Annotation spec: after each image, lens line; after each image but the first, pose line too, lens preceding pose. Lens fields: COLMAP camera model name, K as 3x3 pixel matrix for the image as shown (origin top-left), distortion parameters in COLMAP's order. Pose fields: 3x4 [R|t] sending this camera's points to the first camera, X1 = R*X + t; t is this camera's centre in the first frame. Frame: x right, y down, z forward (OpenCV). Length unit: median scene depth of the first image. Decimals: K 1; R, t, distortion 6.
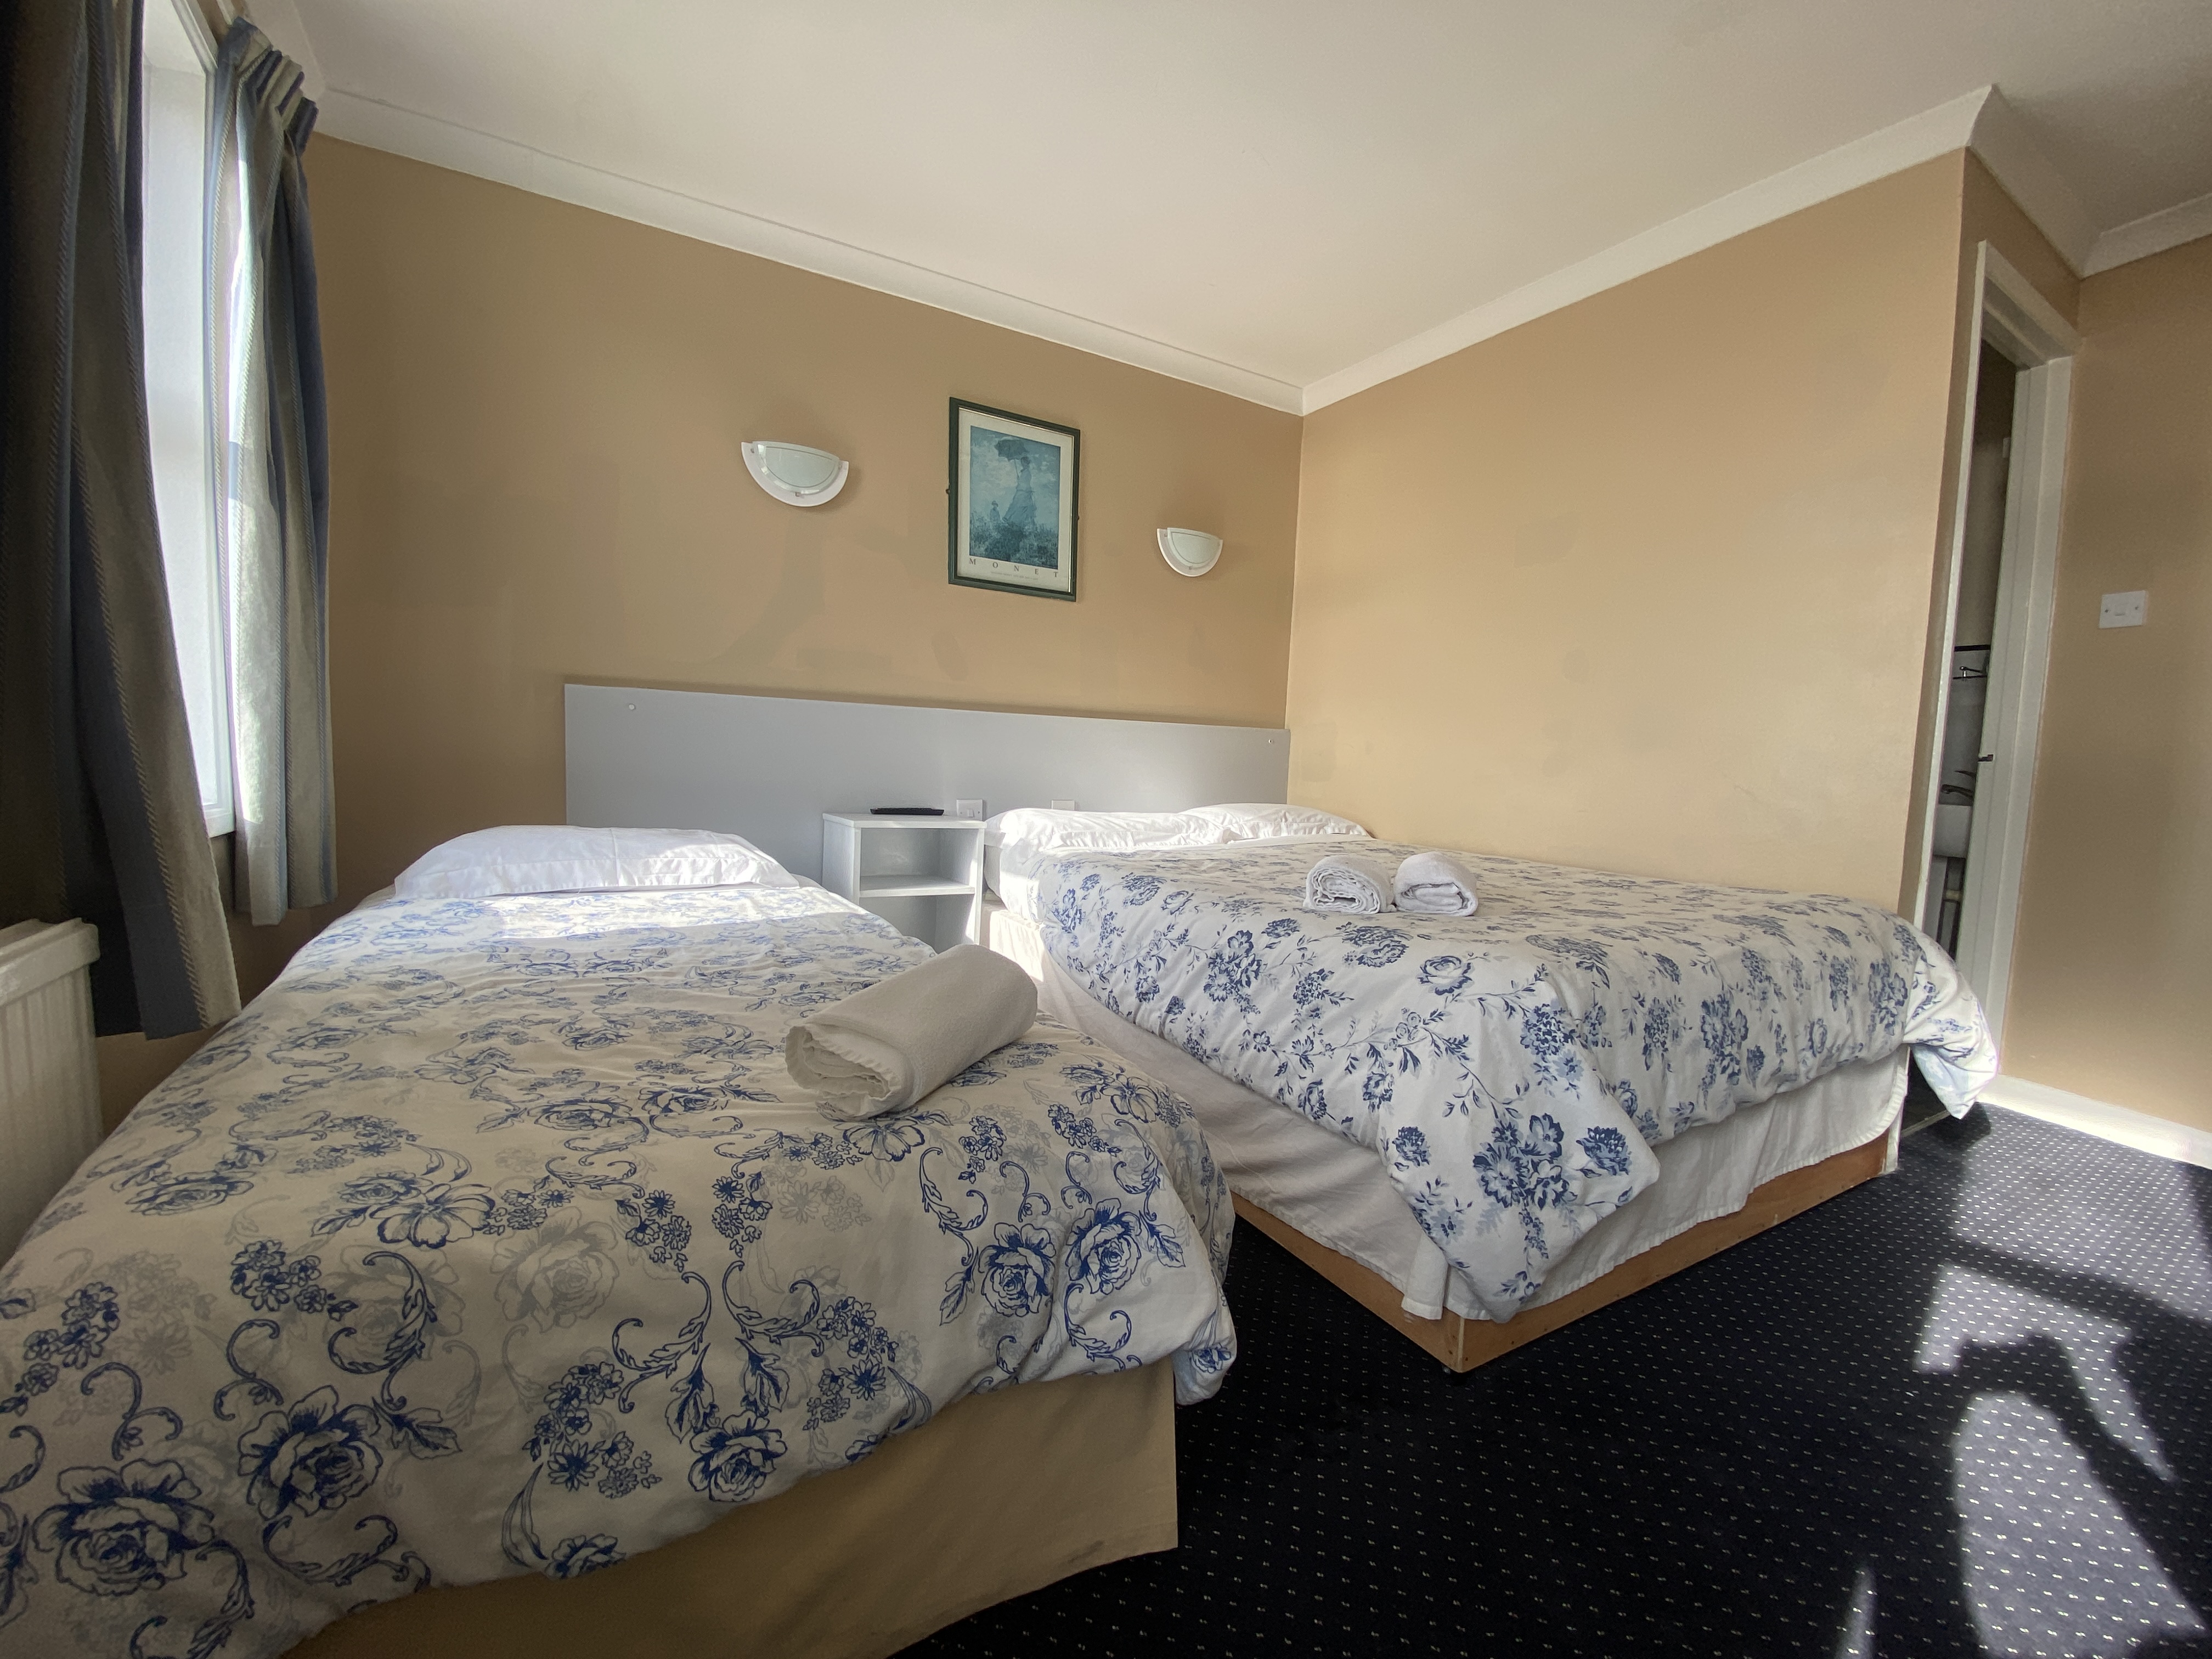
lens RADIAL K [[882.7, 0, 1106.4], [0, 882.7, 837.8], [0, 0, 1]] dist [0.019579, -0.021580]
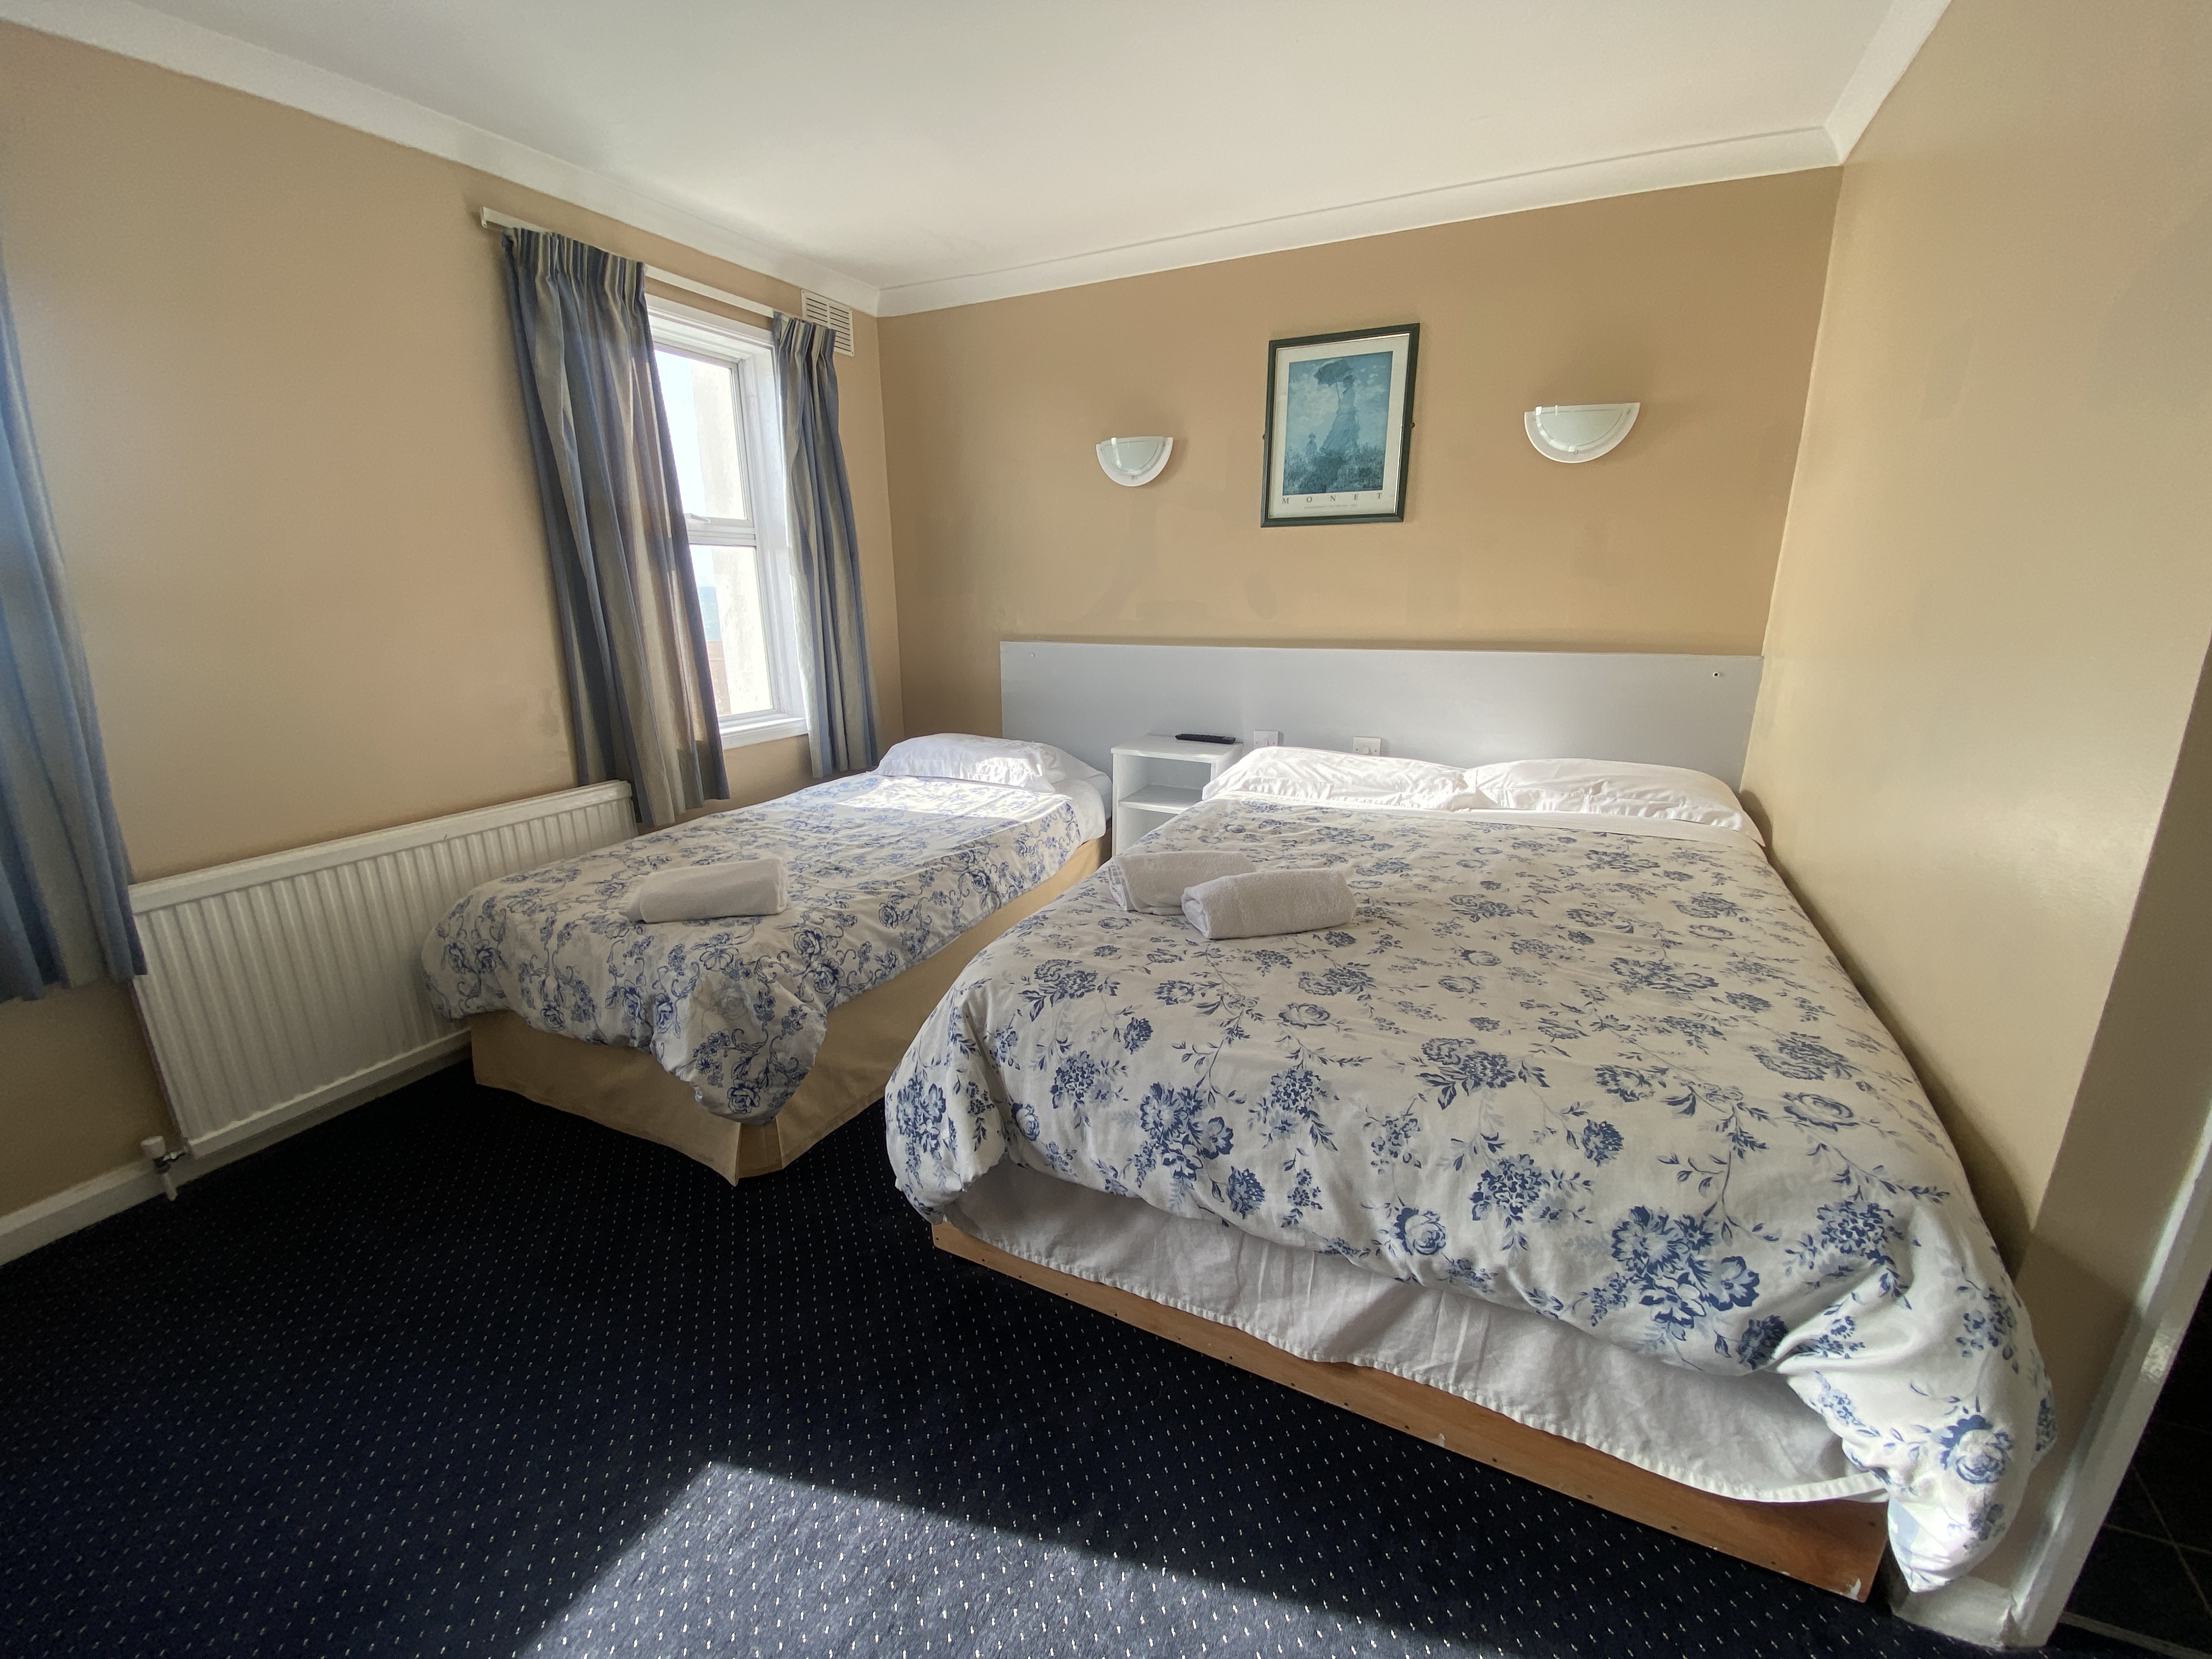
lens RADIAL K [[901.0, 0, 1098.2], [0, 901.0, 823.8], [0, 0, 1]] dist [0.040403, -0.032083]
pose [[0.546198, 0.182624, -0.817506, 0.971232], [-0.051509, 0.981420, 0.184826, -0.183862], [0.836071, -0.058843, 0.545457, 0.312898]]
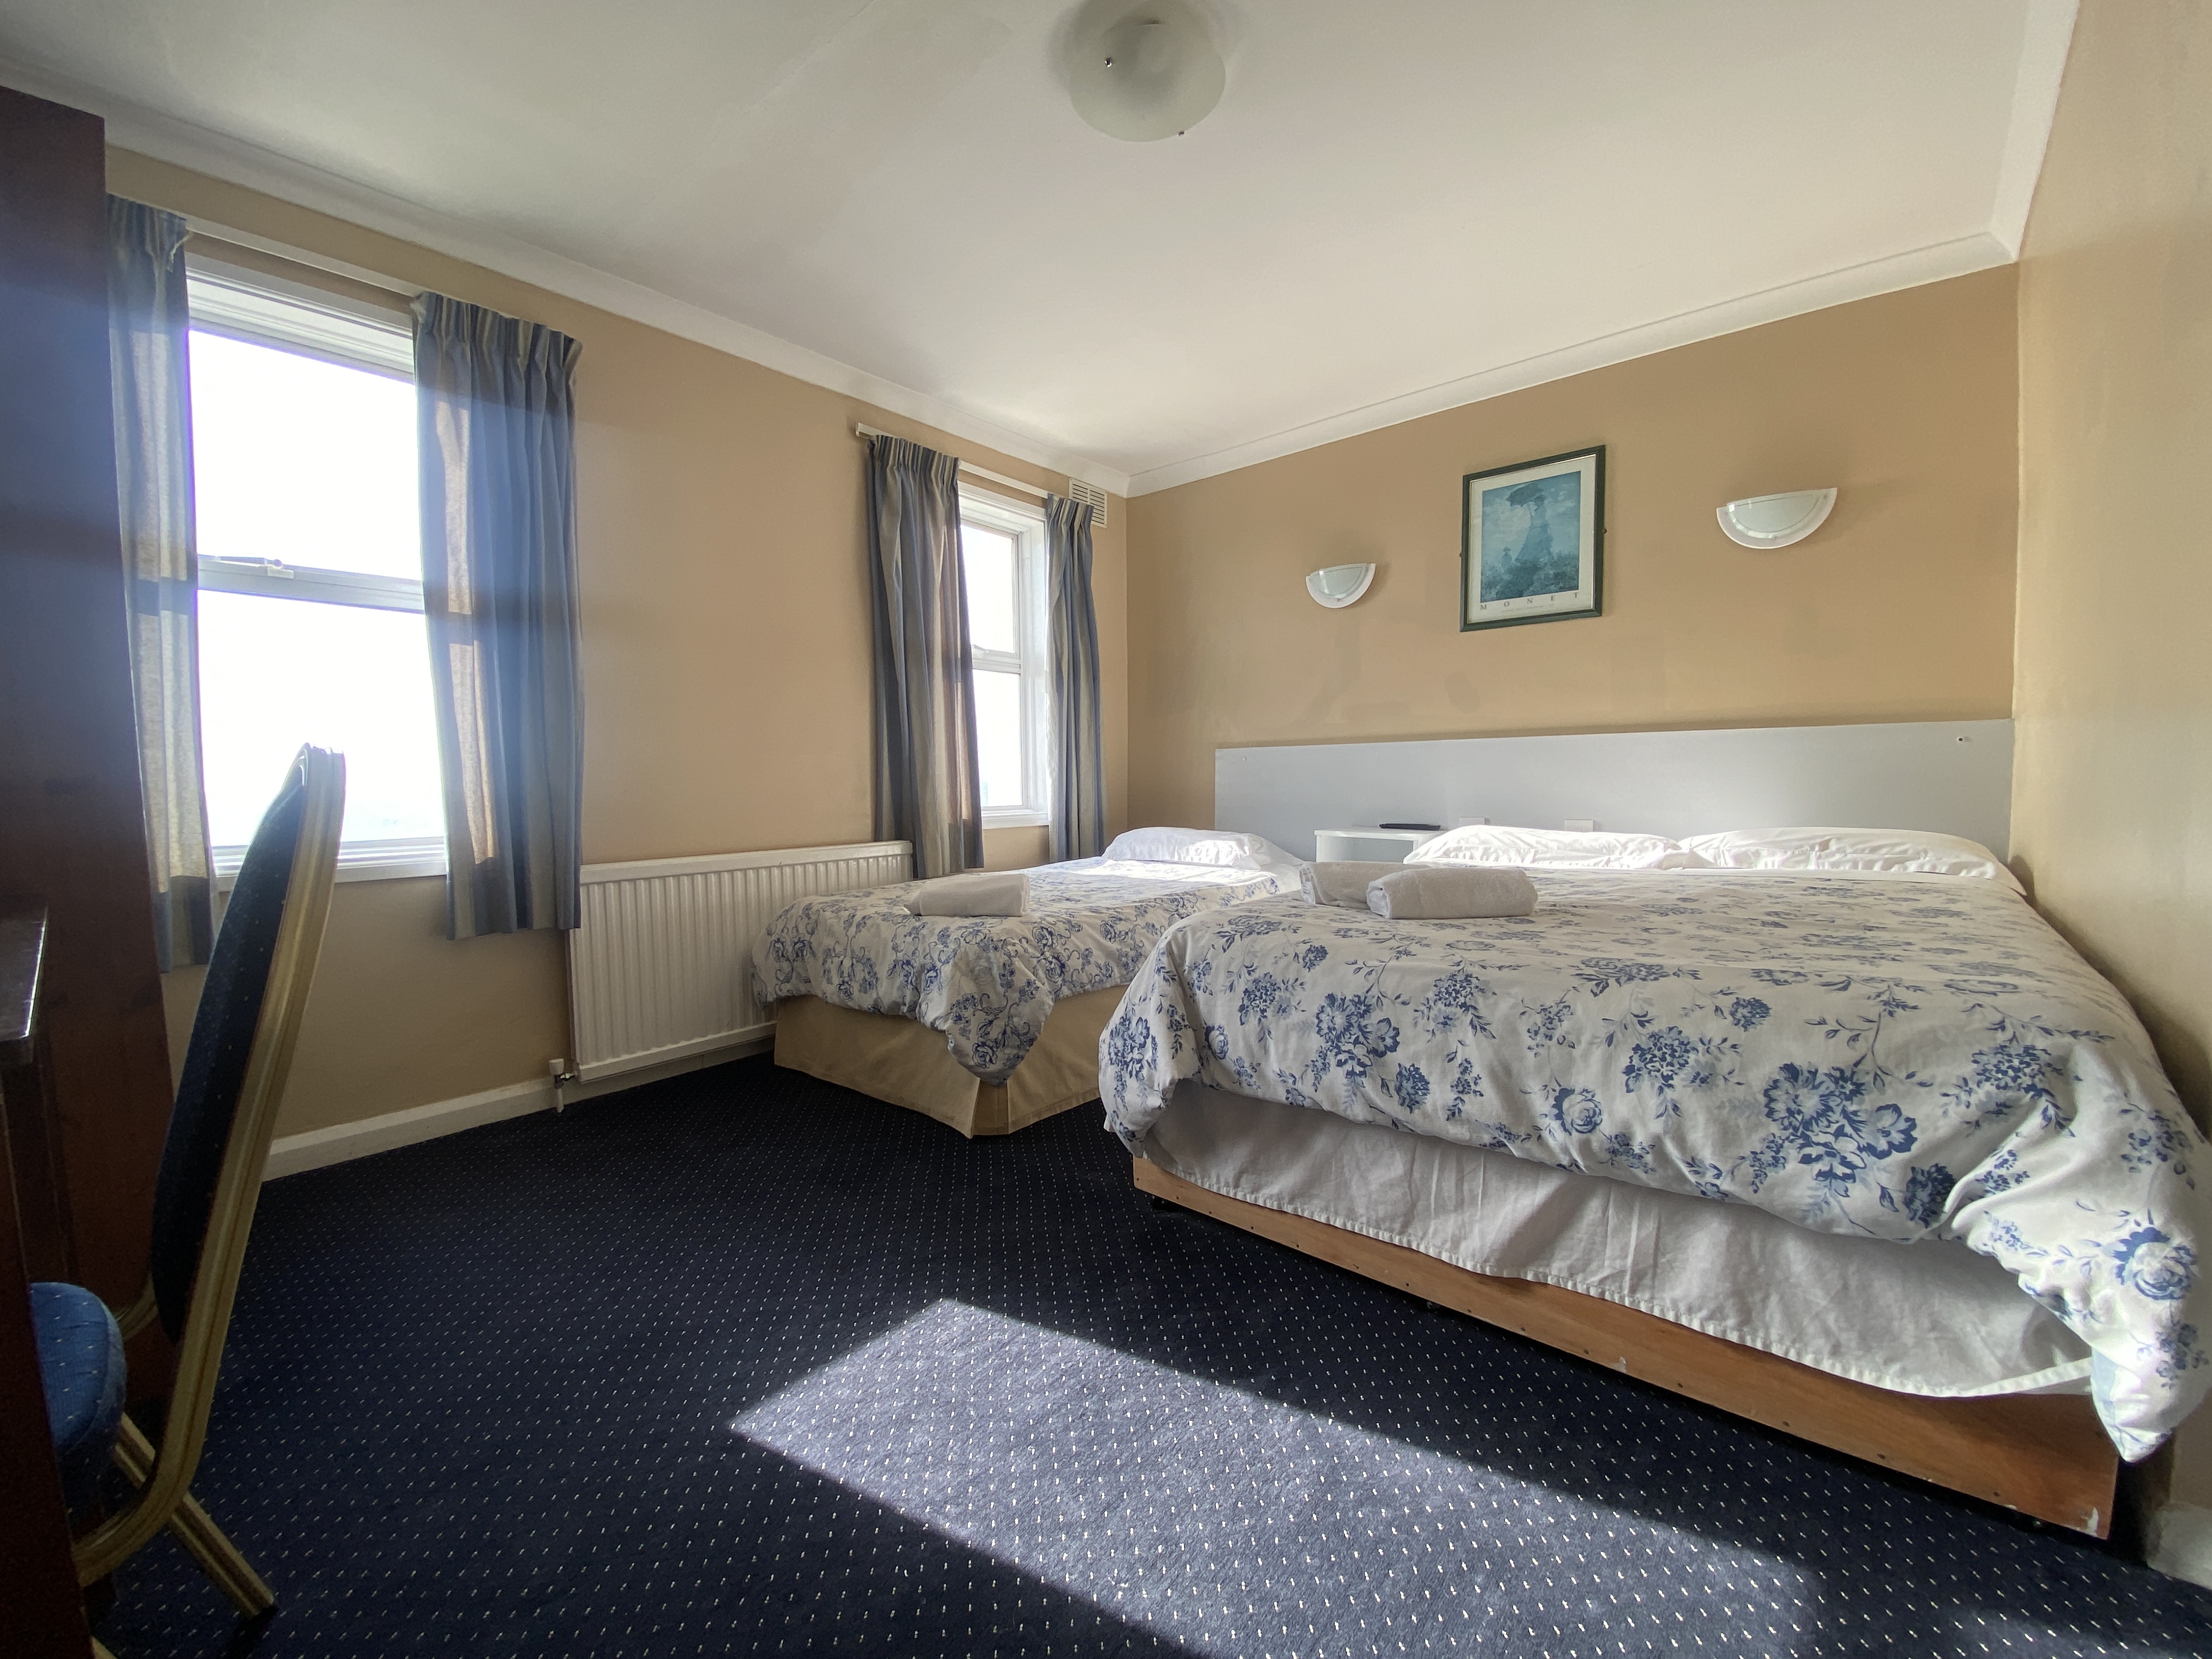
lens RADIAL K [[897.7, 0, 1098.5], [0, 897.7, 823.4], [0, 0, 1]] dist [0.025336, -0.023435]
pose [[0.324320, 0.012914, -0.945859, 1.140580], [-0.060856, 0.998120, -0.007239, 0.002151], [0.943988, 0.059909, 0.324496, 0.260065]]
